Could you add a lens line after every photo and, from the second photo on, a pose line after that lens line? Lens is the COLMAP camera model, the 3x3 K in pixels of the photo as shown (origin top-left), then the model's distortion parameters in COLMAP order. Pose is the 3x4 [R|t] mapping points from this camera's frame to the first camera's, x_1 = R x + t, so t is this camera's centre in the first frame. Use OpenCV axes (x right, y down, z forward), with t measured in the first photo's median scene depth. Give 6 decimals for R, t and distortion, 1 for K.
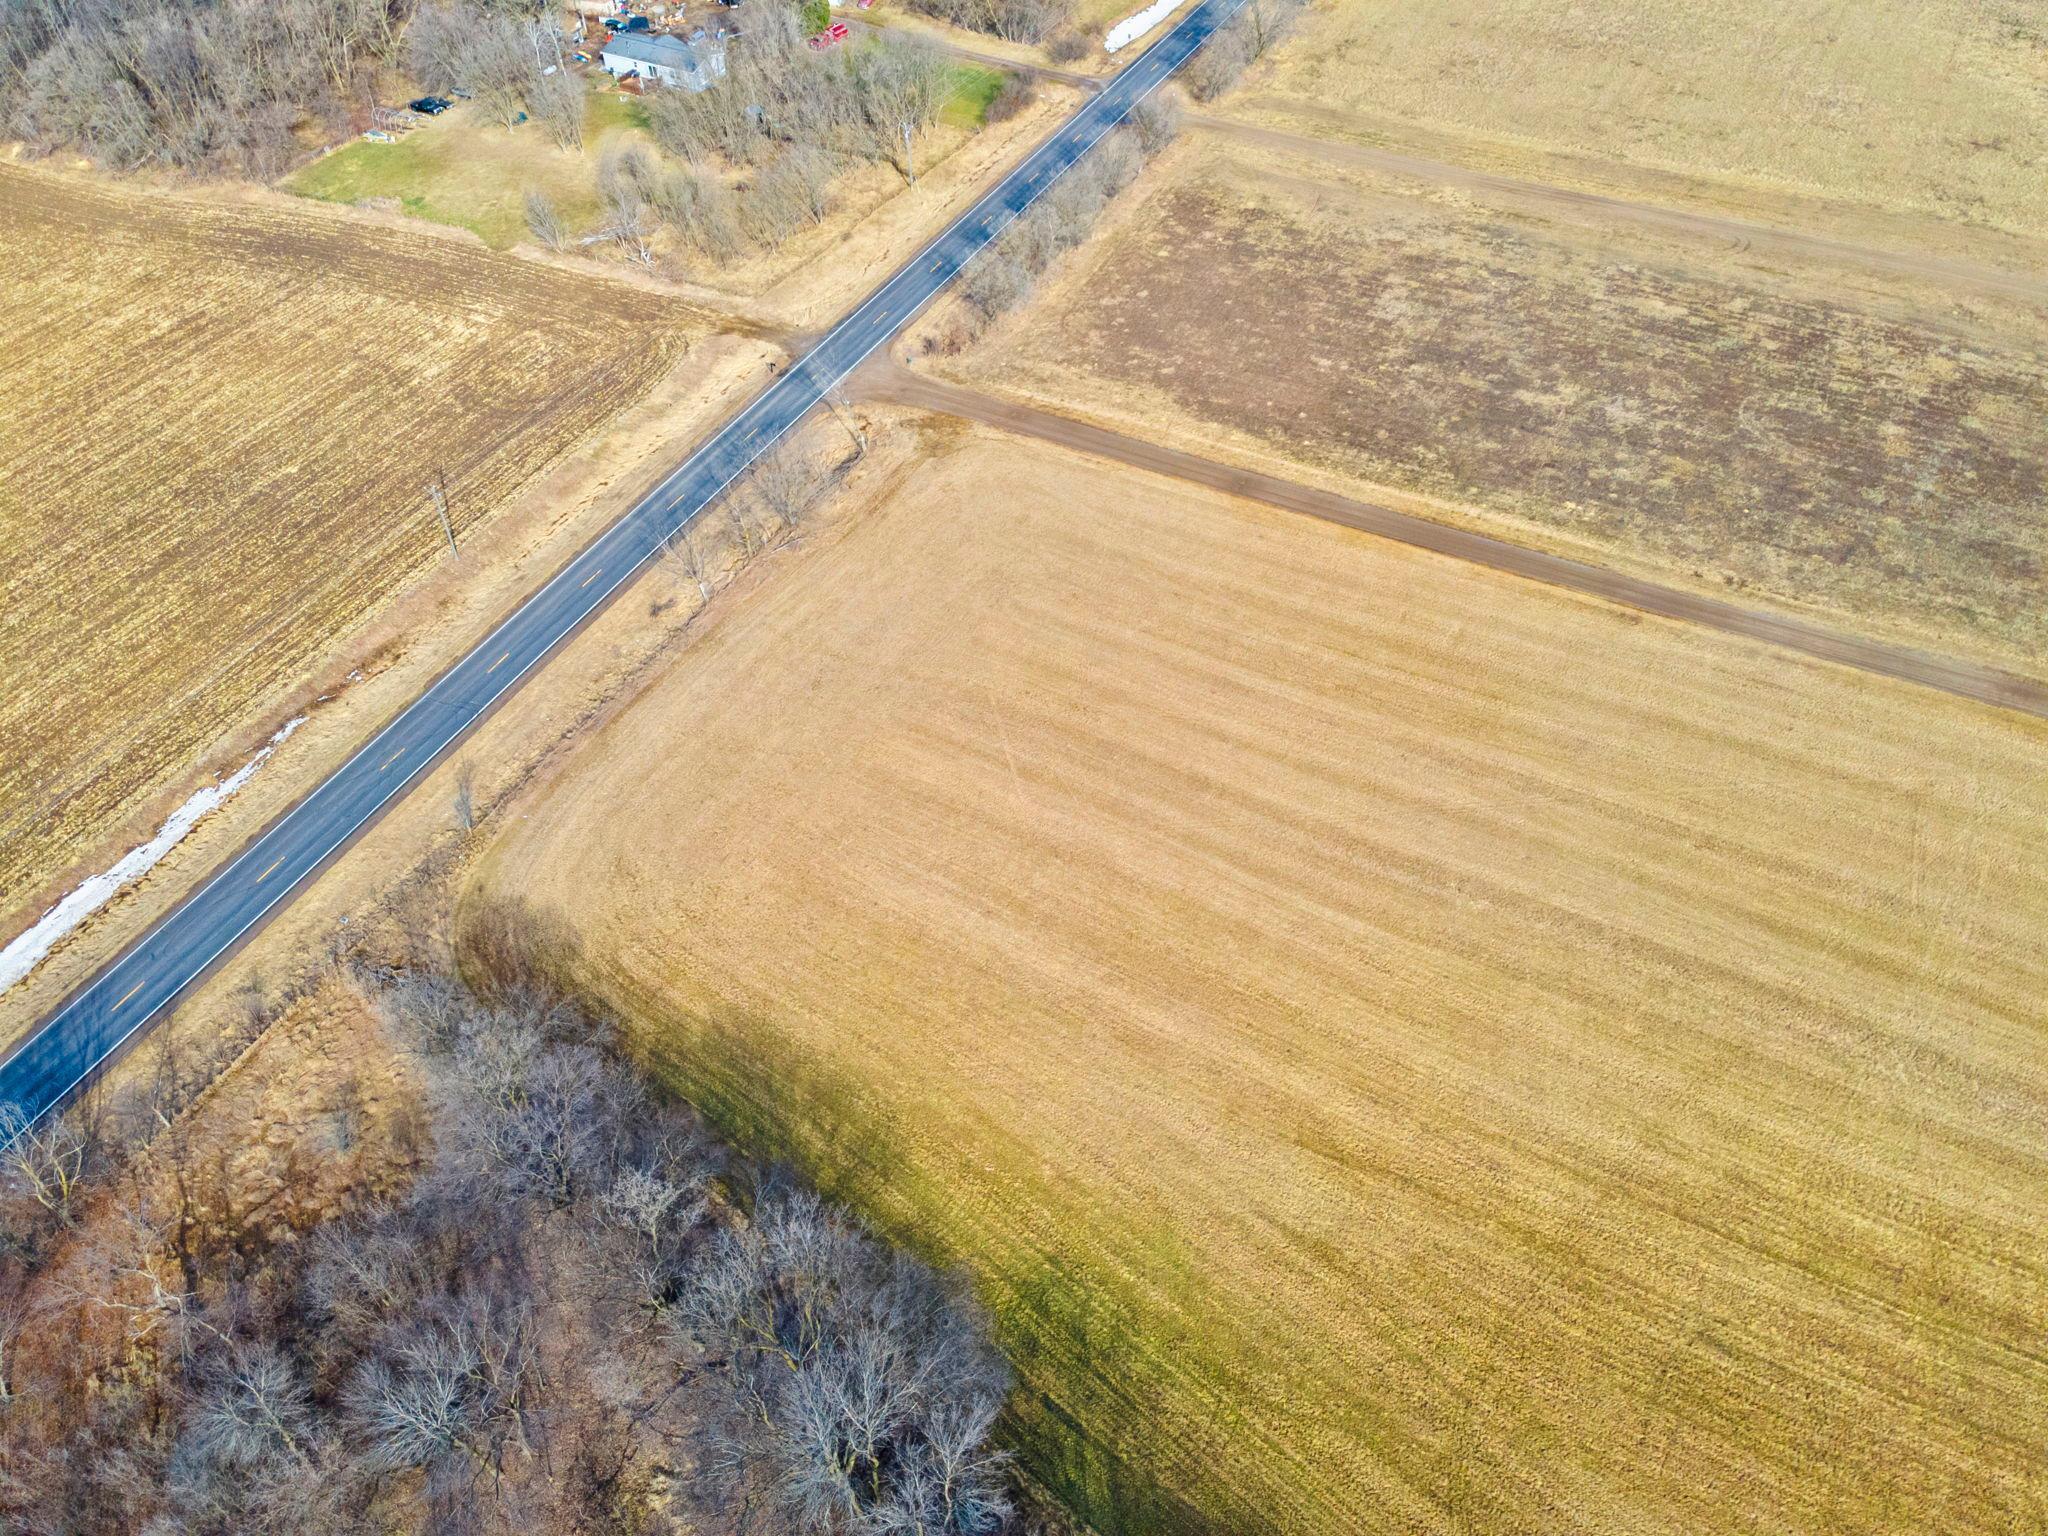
lens RADIAL K [[1464.8, 0, 1027.6], [0, 1464.8, 765.5], [0, 0, 1]] dist [0.064106, 0.004531]
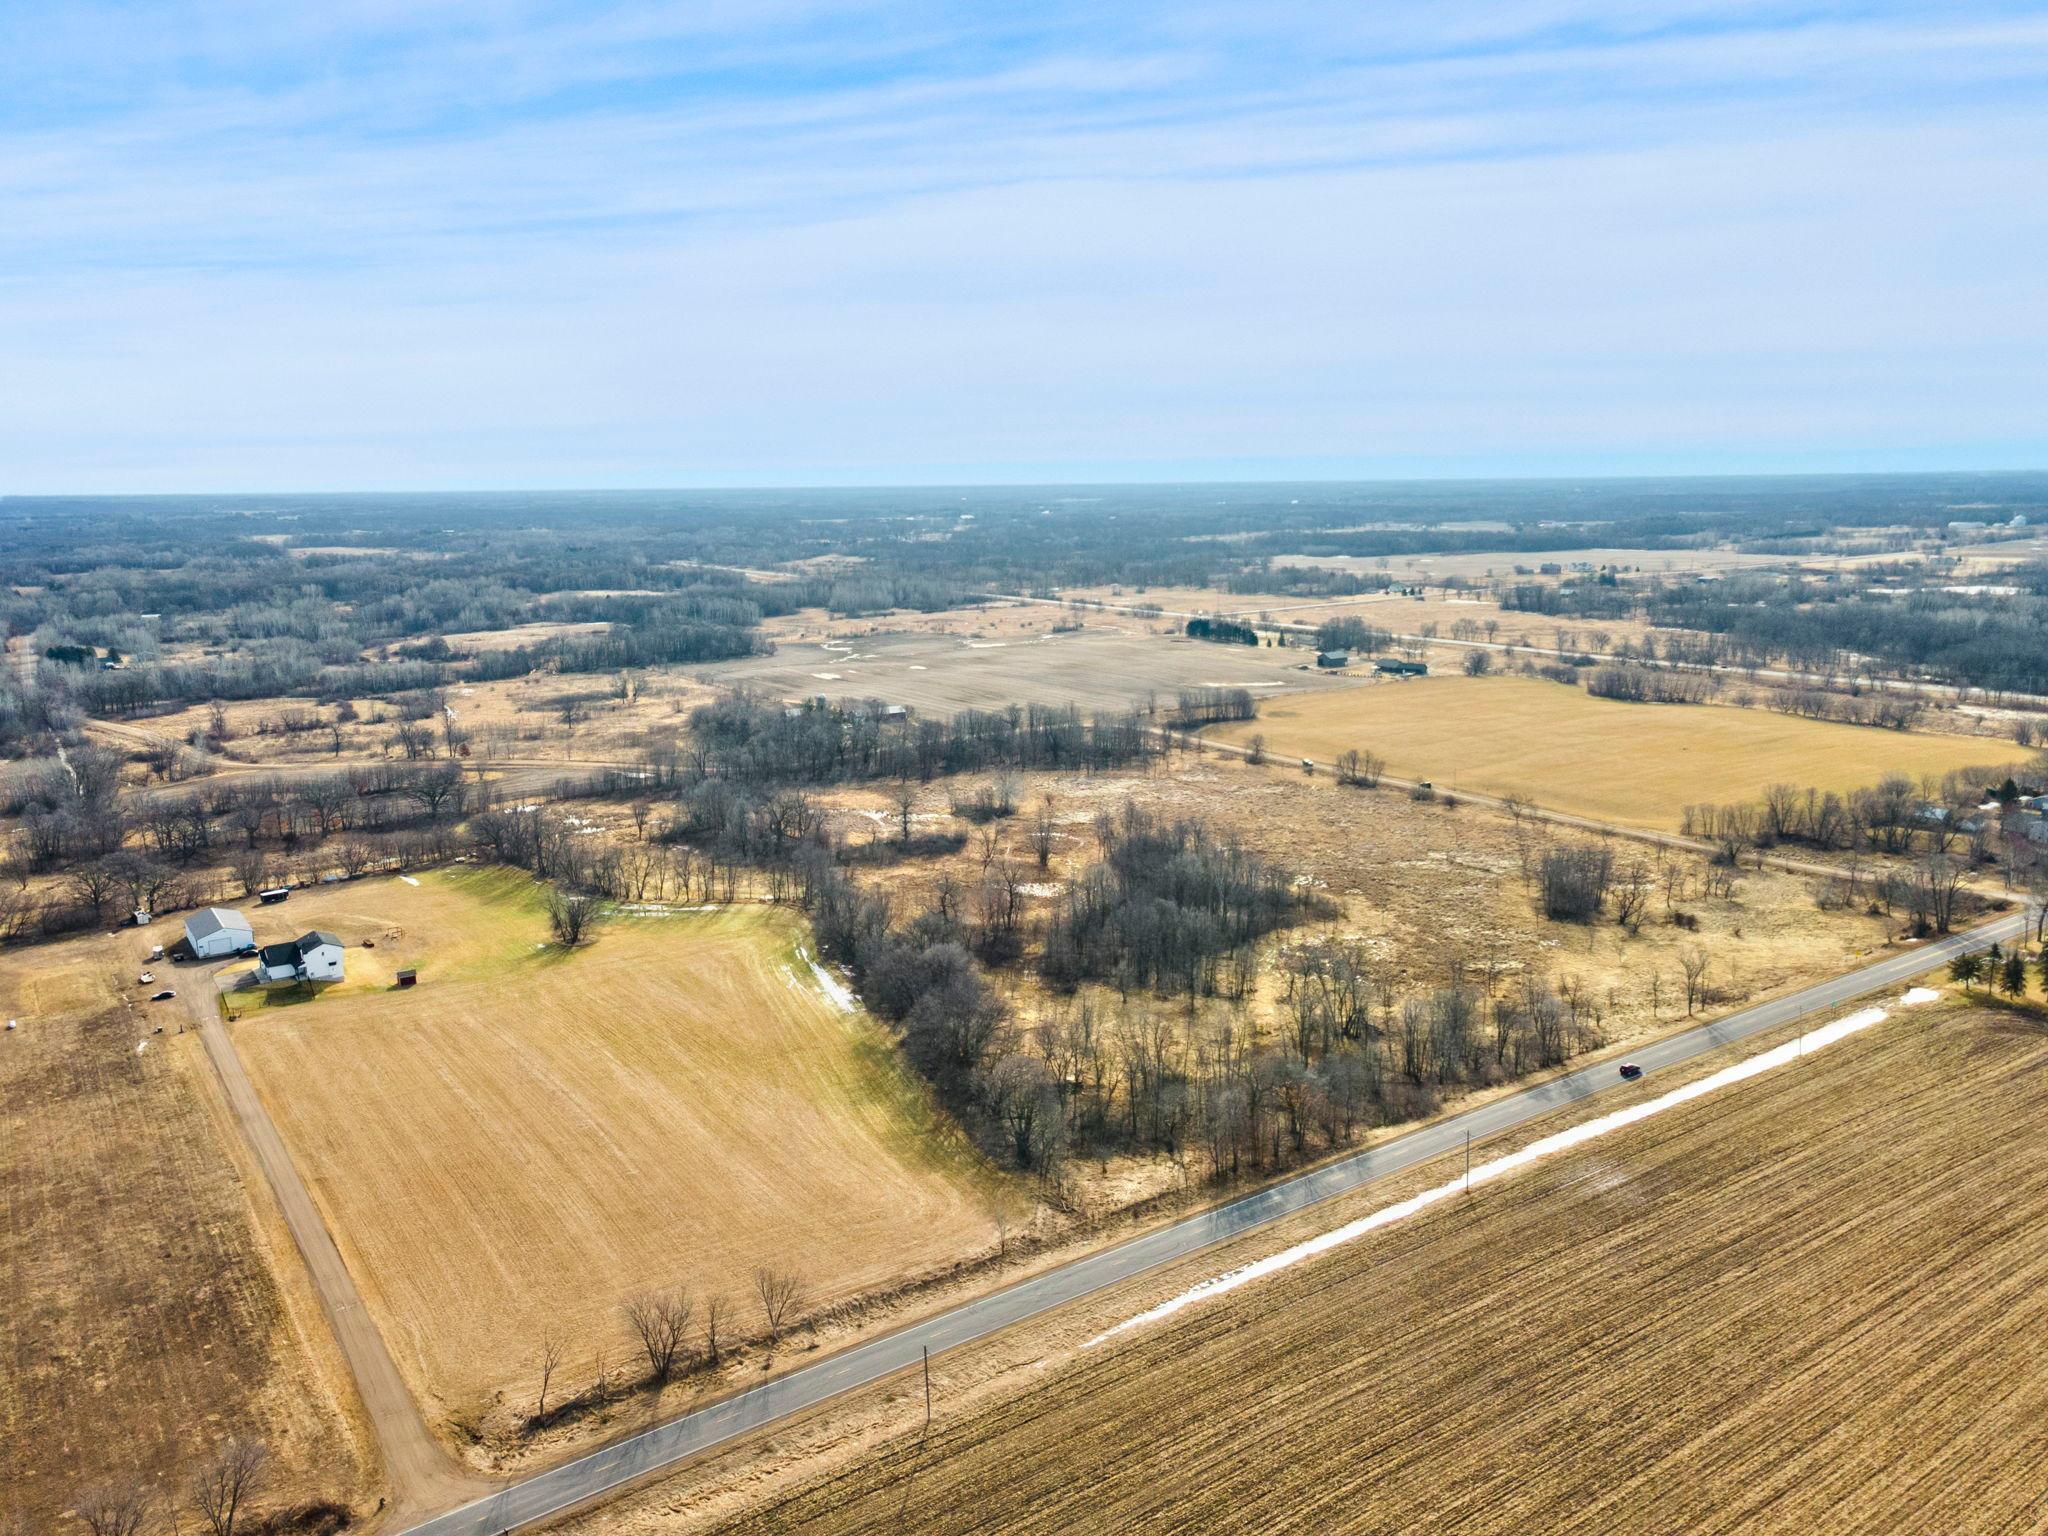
lens RADIAL K [[1504.2, 0, 1024.3], [0, 1504.2, 770.1], [0, 0, 1]] dist [0.032073, 0.006885]
pose [[-0.880500, -0.066534, 0.469353, -0.847602], [0.362894, 0.542434, 0.757677, -1.108601], [-0.305004, 0.837460, -0.453468, 0.977073]]
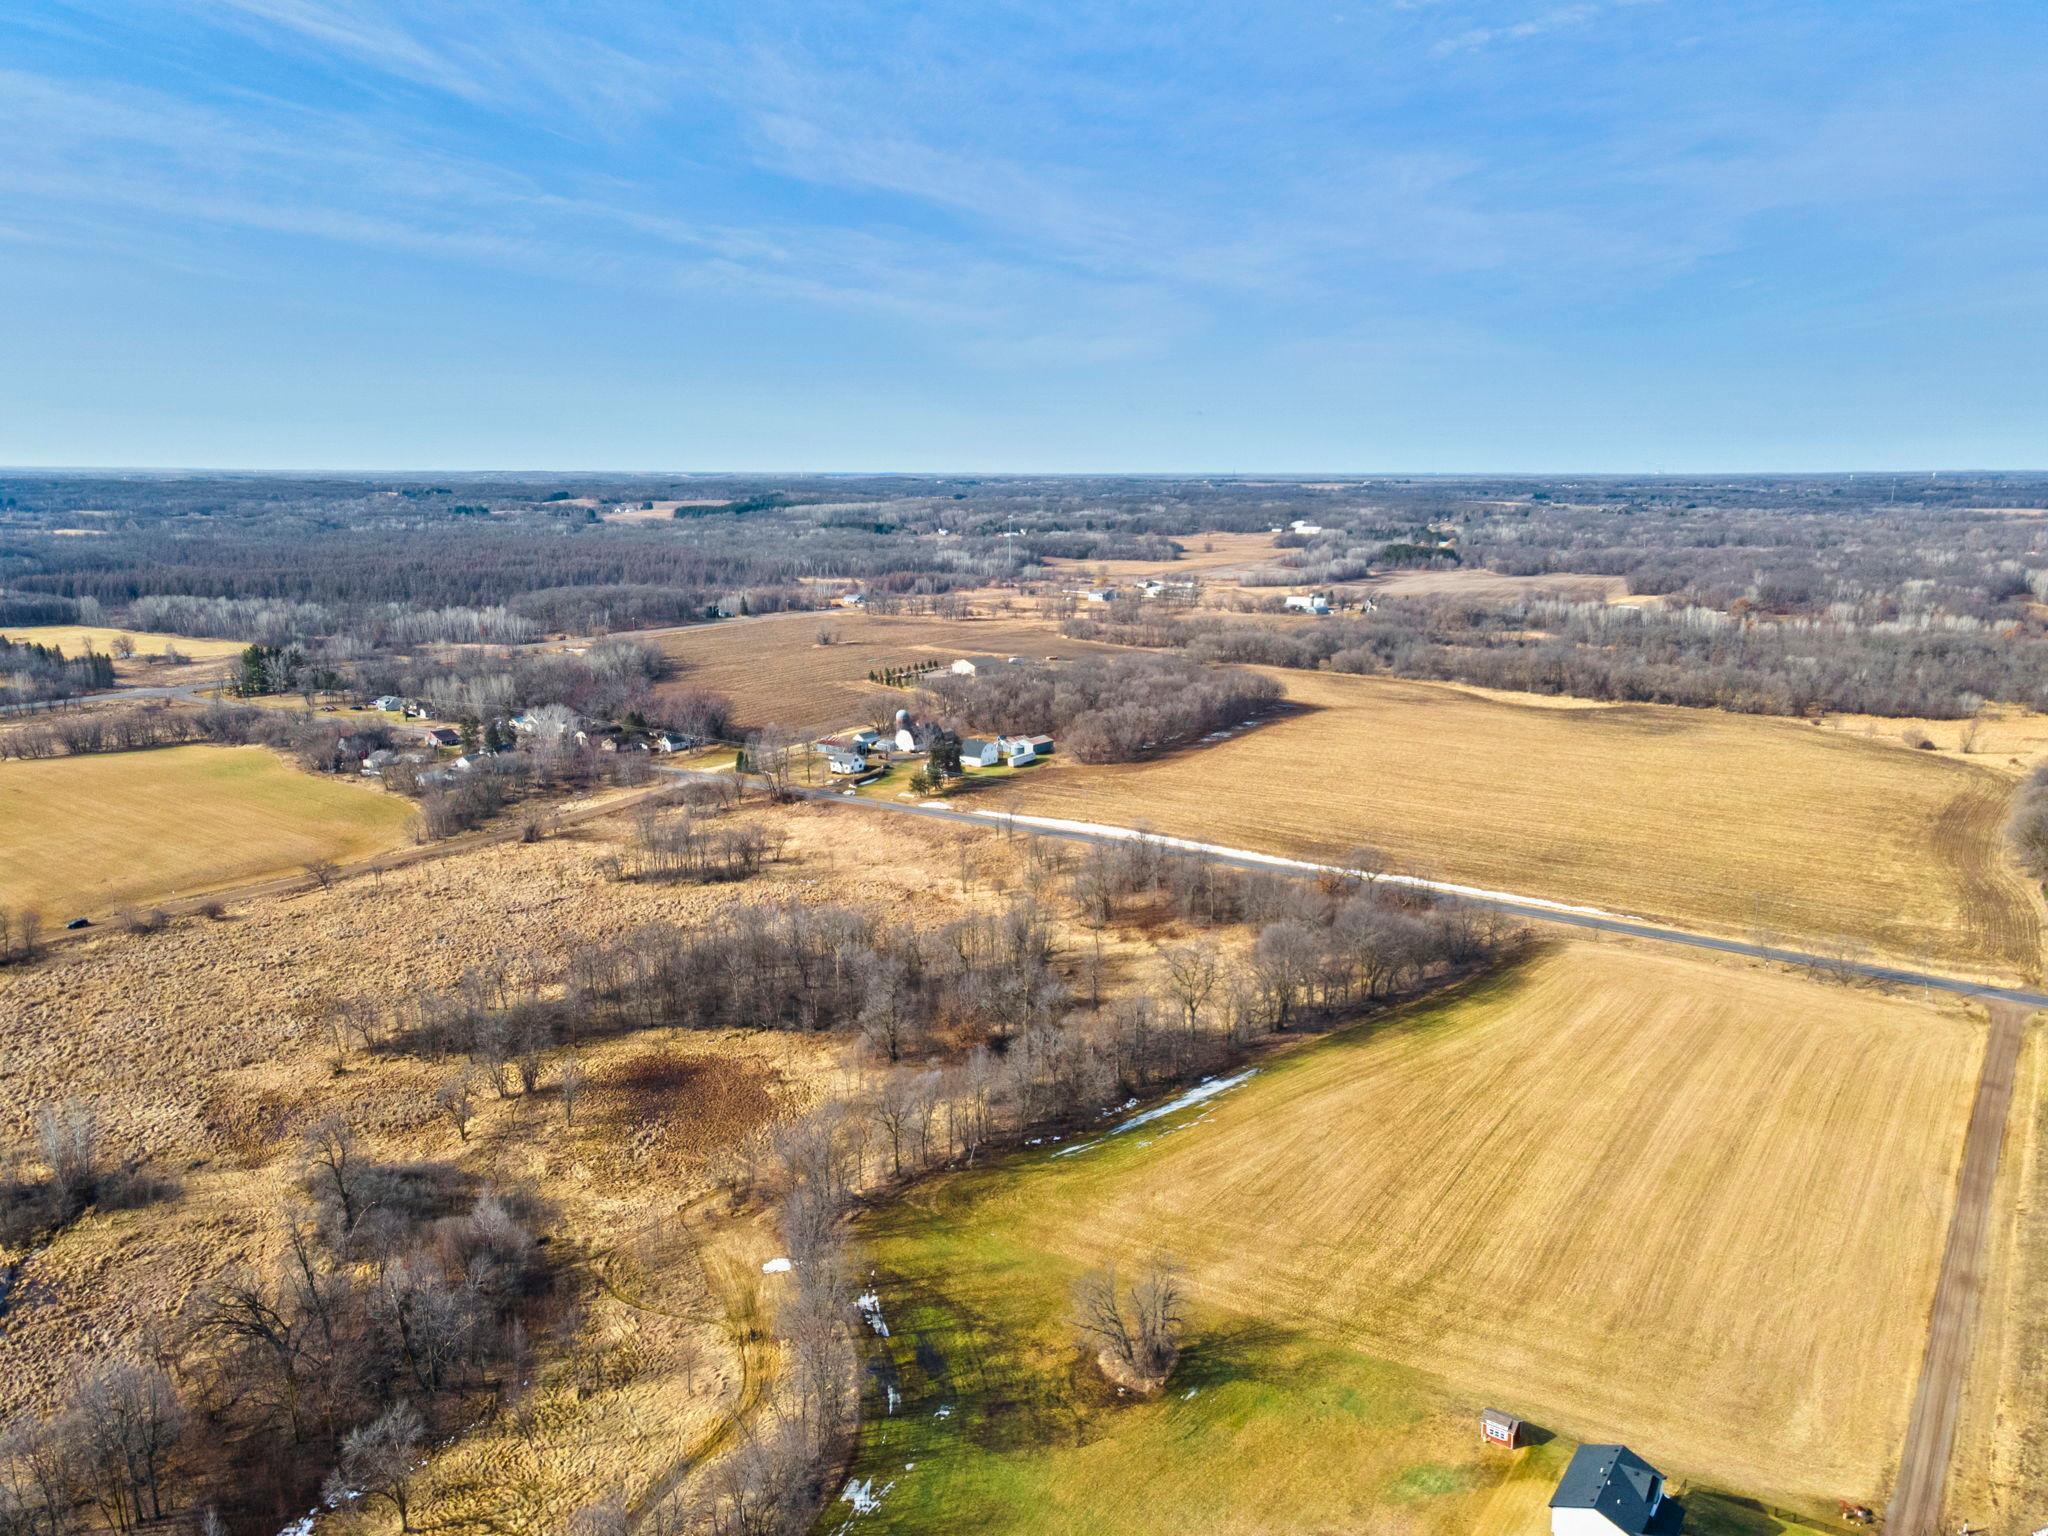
lens RADIAL K [[1489.3, 0, 1028.9], [0, 1489.3, 767.2], [0, 0, 1]] dist [0.036170, 0.005696]
pose [[-0.144097, 0.212903, -0.966389, 1.708807], [-0.720675, 0.646658, 0.249922, -0.067718], [0.678133, 0.732466, 0.060252, -0.050295]]
